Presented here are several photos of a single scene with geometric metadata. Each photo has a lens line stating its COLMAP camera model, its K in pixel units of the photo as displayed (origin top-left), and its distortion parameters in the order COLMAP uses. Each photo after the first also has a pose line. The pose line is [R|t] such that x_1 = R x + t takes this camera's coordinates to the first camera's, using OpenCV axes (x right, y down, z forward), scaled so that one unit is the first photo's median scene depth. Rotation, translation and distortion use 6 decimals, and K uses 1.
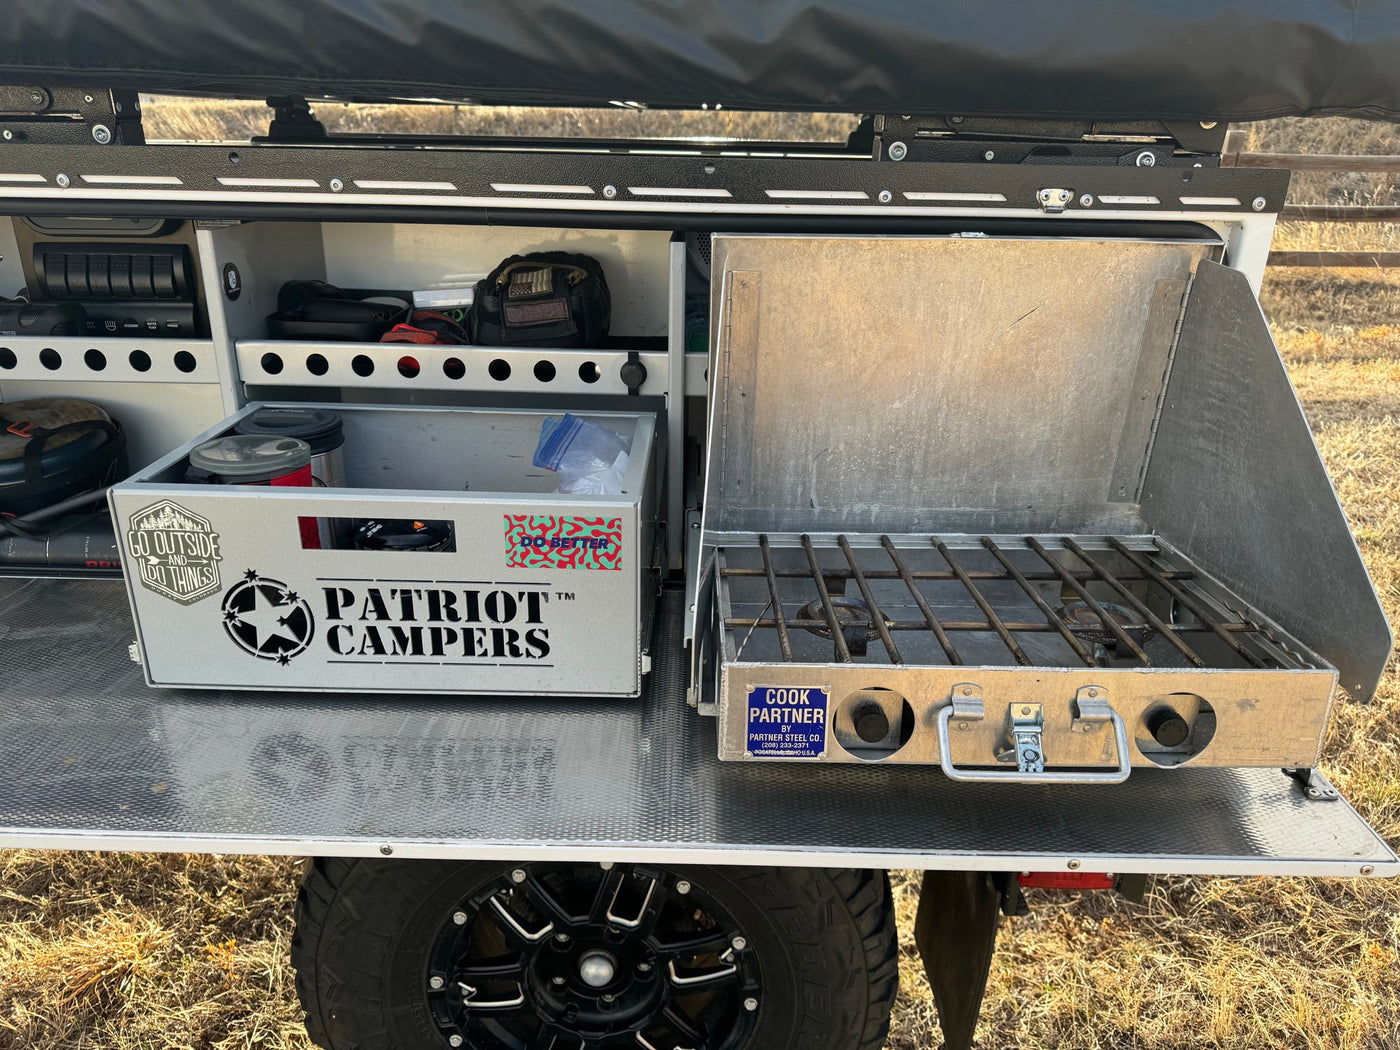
lens RADIAL K [[979.1, 0, 703.2], [0, 979.1, 513.9], [0, 0, 1]] dist [0.022039, -0.055430]
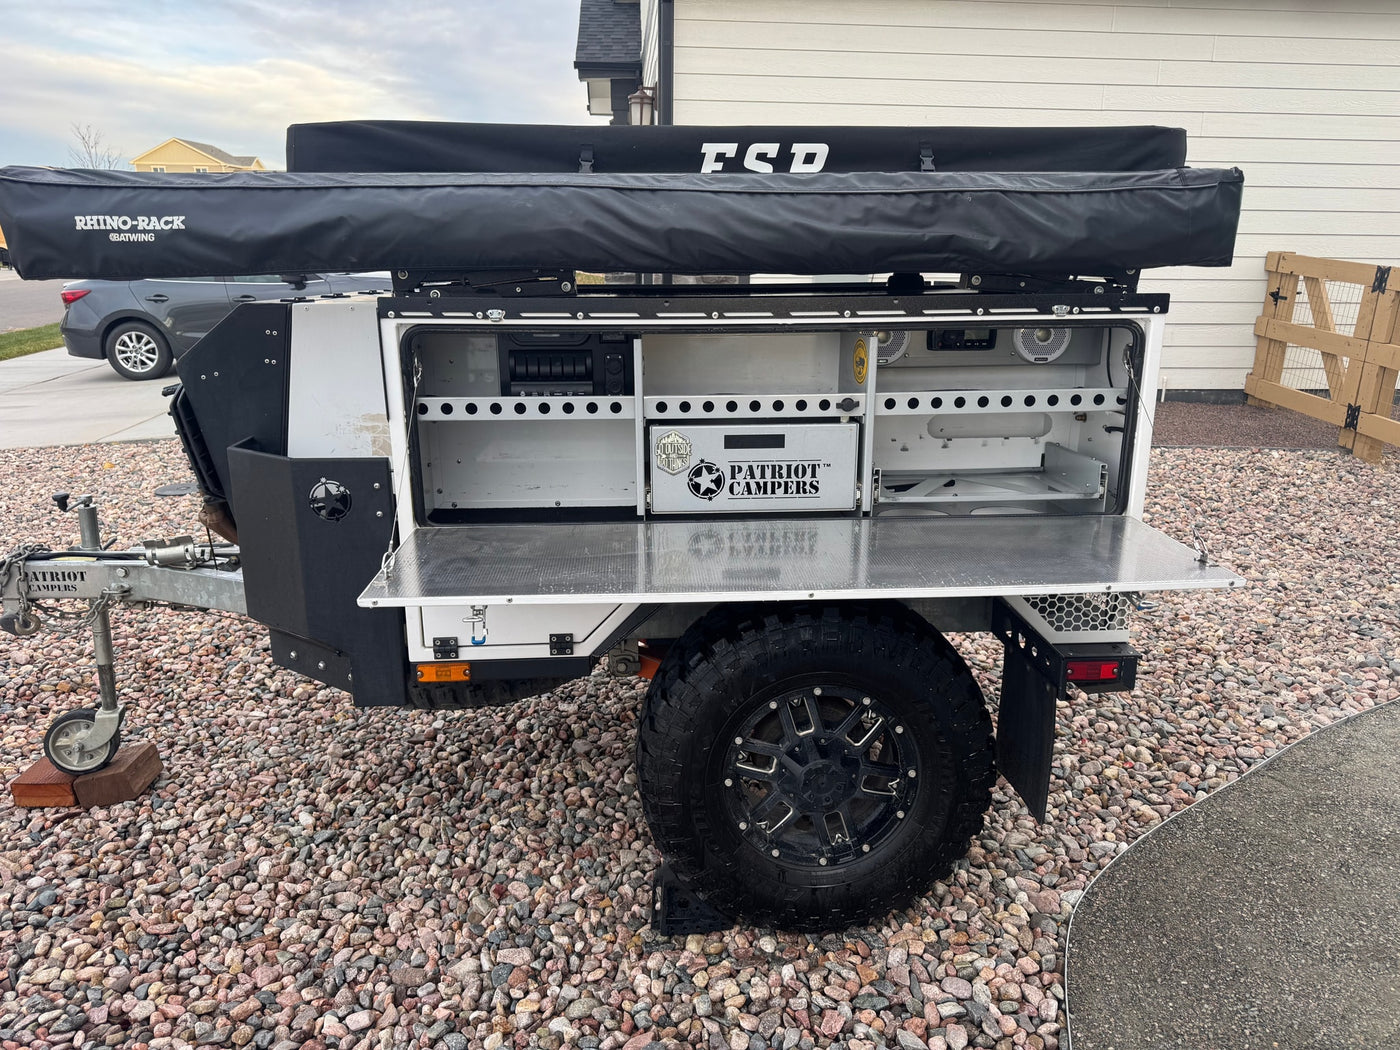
lens RADIAL K [[979.1, 0, 703.2], [0, 979.1, 513.9], [0, 0, 1]] dist [0.022039, -0.055430]
pose [[0.975414, 0.018199, -0.219628, 0.103632], [-0.045258, 0.991885, -0.118811, 0.500346], [0.215683, 0.125830, 0.968322, -1.447393]]
